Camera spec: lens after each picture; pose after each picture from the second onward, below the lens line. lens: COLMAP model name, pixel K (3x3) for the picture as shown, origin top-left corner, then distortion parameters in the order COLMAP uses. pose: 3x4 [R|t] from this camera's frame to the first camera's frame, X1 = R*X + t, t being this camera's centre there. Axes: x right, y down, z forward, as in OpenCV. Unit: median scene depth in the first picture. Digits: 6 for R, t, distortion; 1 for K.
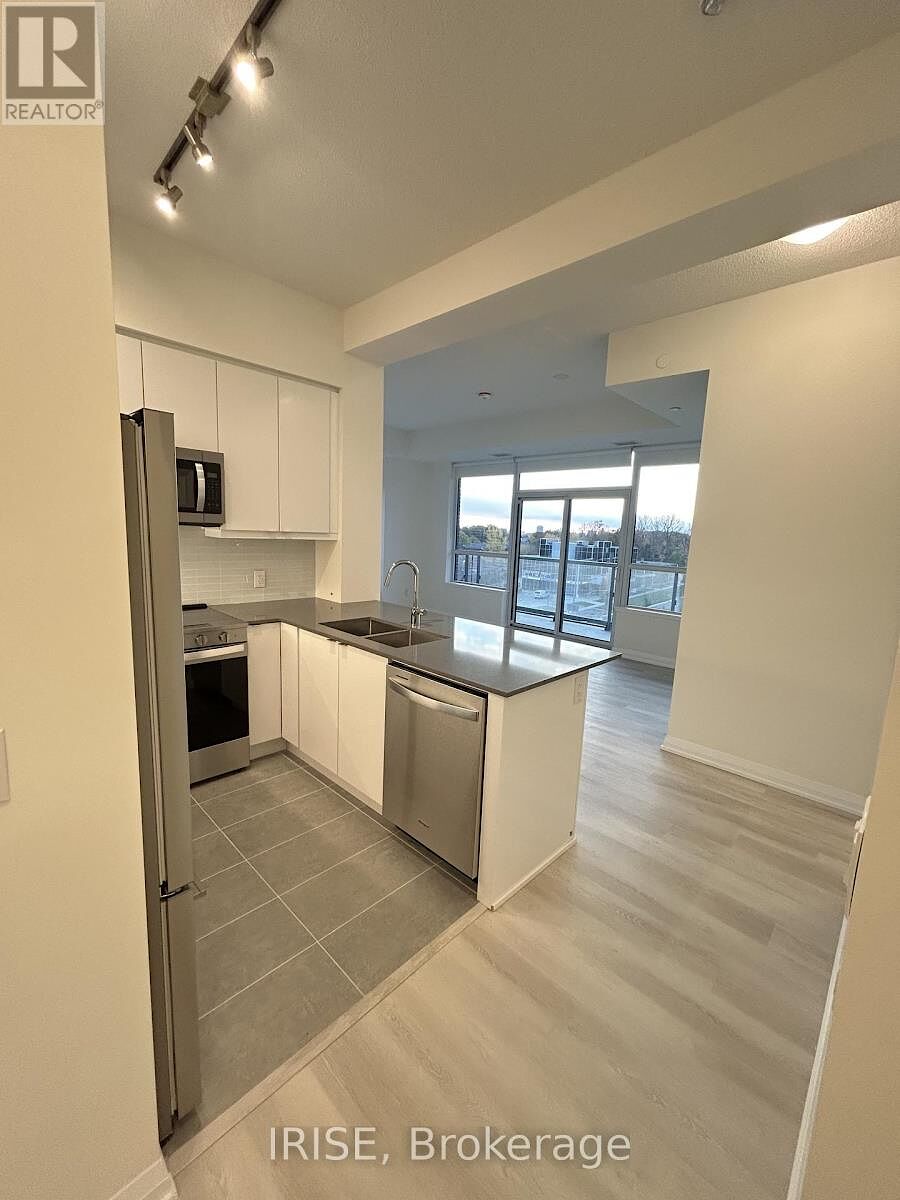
lens RADIAL K [[482.1, 0, 450.0], [0, 482.1, 600.0], [0, 0, 1]] dist [-0.000438, 0.000008]
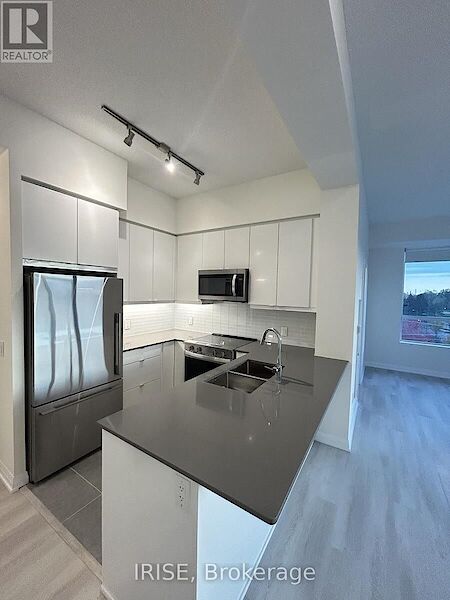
lens RADIAL K [[241.1, 0, 225.0], [0, 241.1, 300.0], [0, 0, 1]] dist [-0.000438, 0.000008]
pose [[0.207396, 0.010060, -0.978205, 0.679271], [-0.159418, 0.986928, -0.023650, -0.160855], [0.965180, 0.160848, 0.206289, 0.899140]]
